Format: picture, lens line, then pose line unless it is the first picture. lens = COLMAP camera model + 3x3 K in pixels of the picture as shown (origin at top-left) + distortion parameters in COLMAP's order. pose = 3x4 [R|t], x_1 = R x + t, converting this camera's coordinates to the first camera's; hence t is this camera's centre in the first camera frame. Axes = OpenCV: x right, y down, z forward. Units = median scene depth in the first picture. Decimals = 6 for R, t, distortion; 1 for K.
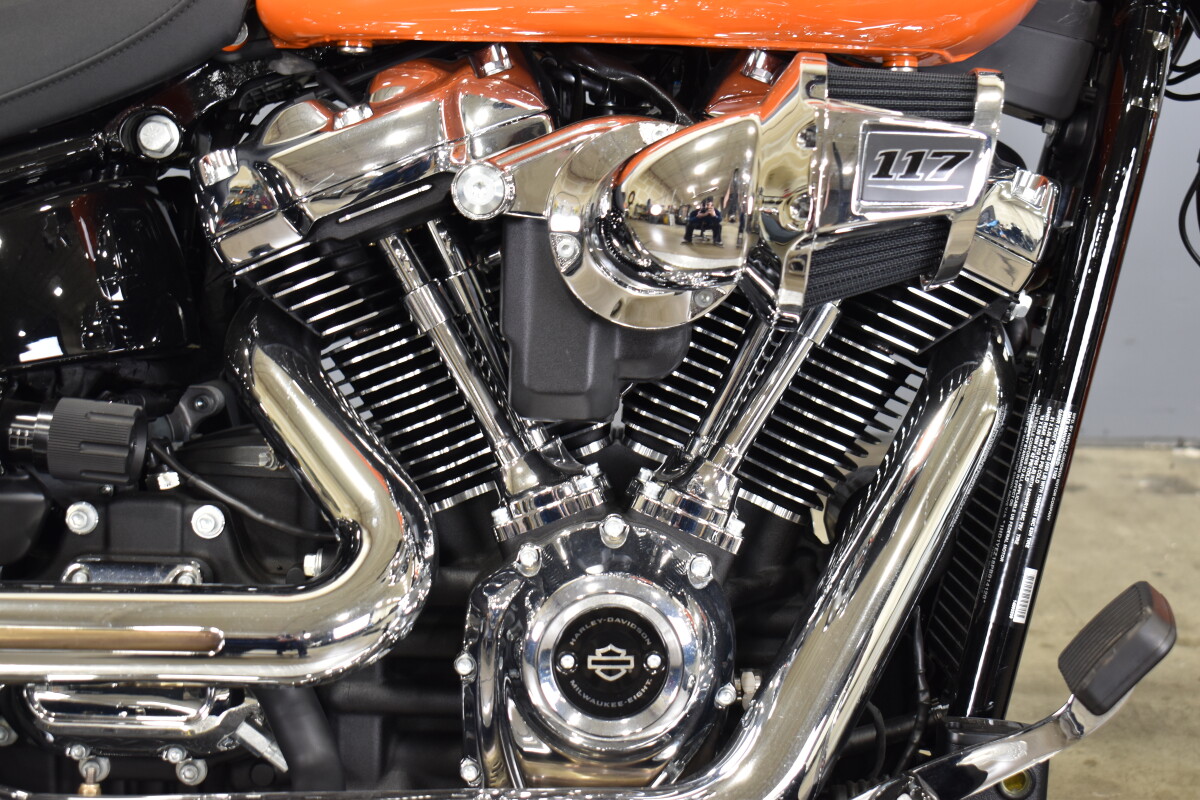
lens RADIAL K [[1866.9, 0, 600.0], [0, 1866.9, 400.0], [0, 0, 1]] dist [-0.015471, -0.024745]
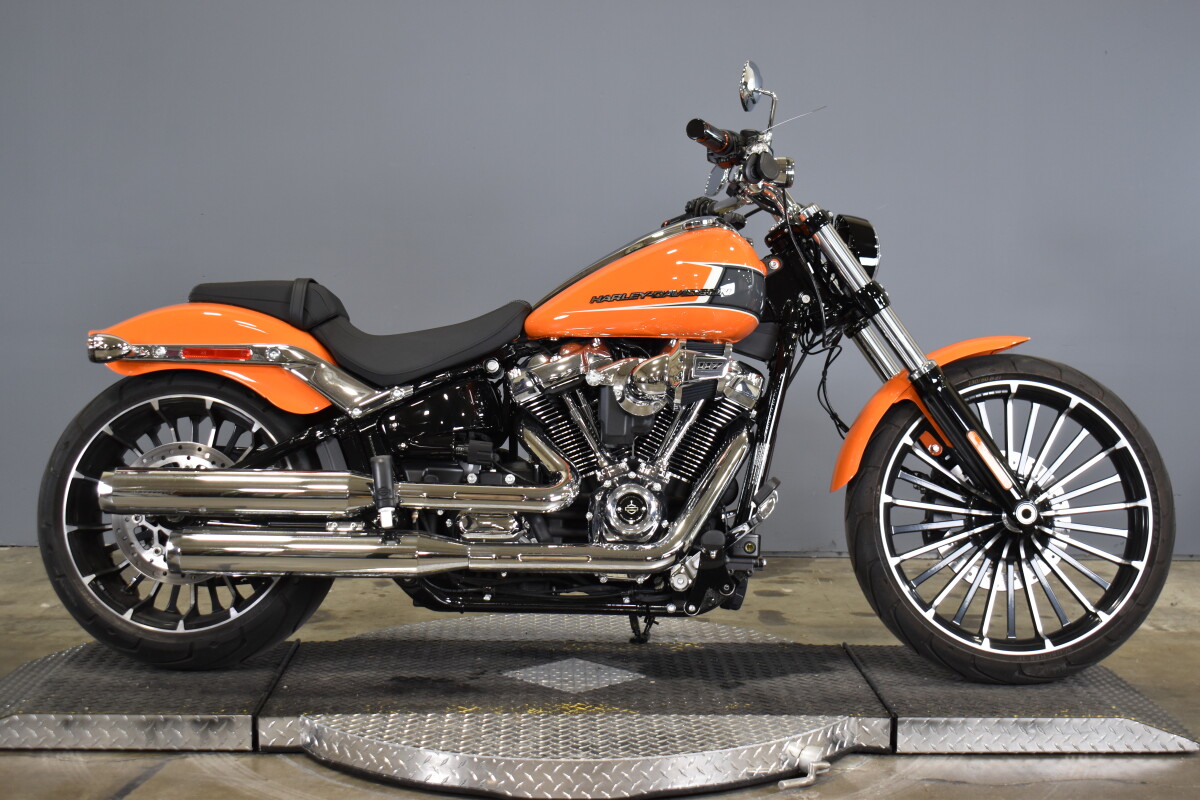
lens RADIAL K [[1822.1, 0, 600.0], [0, 1822.1, 400.0], [0, 0, 1]] dist [-0.024936, 0.017323]
pose [[0.999976, -0.005911, -0.003657, -0.038318], [0.005250, 0.987140, -0.159769, 0.460852], [0.004554, 0.159746, 0.987148, -2.304763]]
